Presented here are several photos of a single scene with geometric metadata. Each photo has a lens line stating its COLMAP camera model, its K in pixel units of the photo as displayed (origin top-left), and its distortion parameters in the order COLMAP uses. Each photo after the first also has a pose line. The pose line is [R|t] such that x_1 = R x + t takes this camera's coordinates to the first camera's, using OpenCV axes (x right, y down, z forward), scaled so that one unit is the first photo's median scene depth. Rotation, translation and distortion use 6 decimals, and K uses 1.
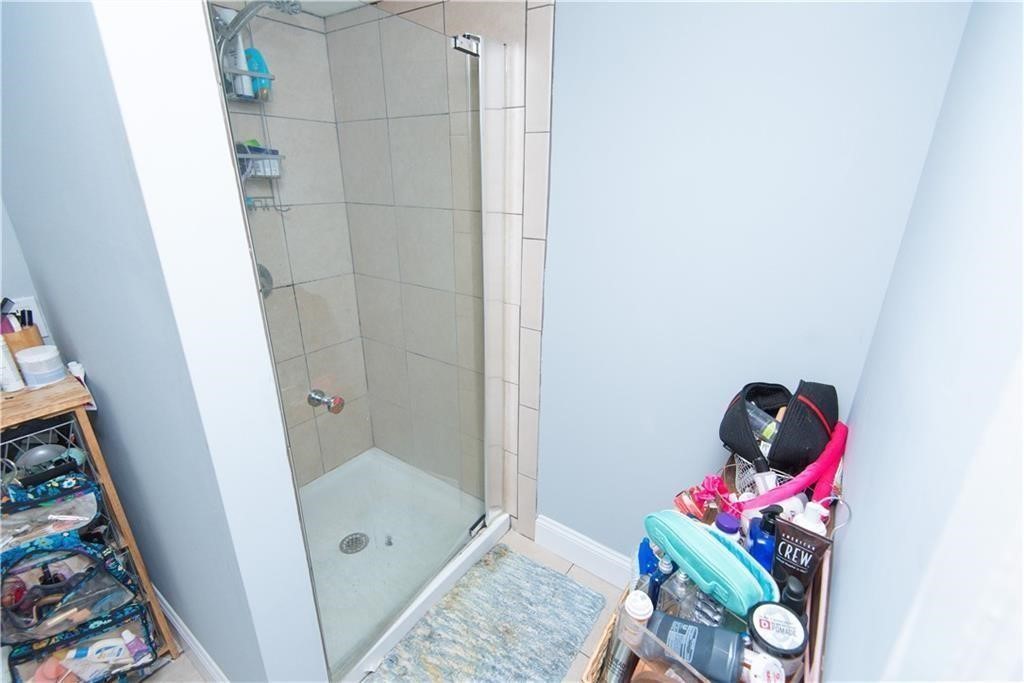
lens RADIAL K [[462.2, 0, 512.0], [0, 462.2, 341.5], [0, 0, 1]] dist [-0.008635, 0.000320]
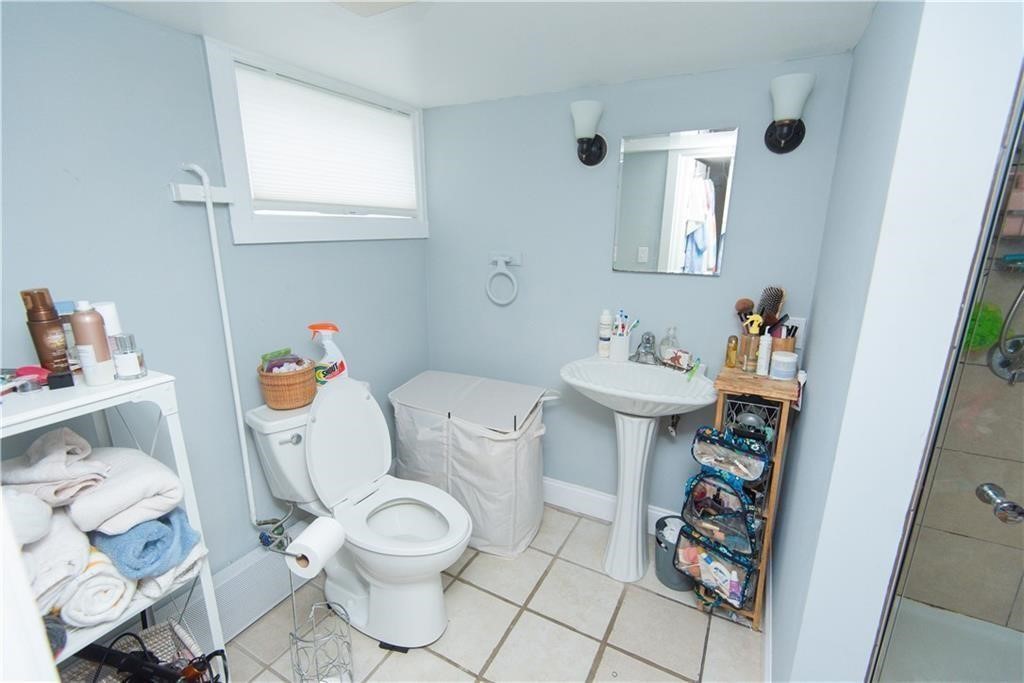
lens RADIAL K [[450.1, 0, 512.0], [0, 450.1, 341.5], [0, 0, 1]] dist [-0.000944, -0.000302]
pose [[0.112213, 0.241843, -0.963805, 0.169592], [-0.345725, 0.918835, 0.190307, 0.011972], [0.931602, 0.311856, 0.186717, -0.030879]]
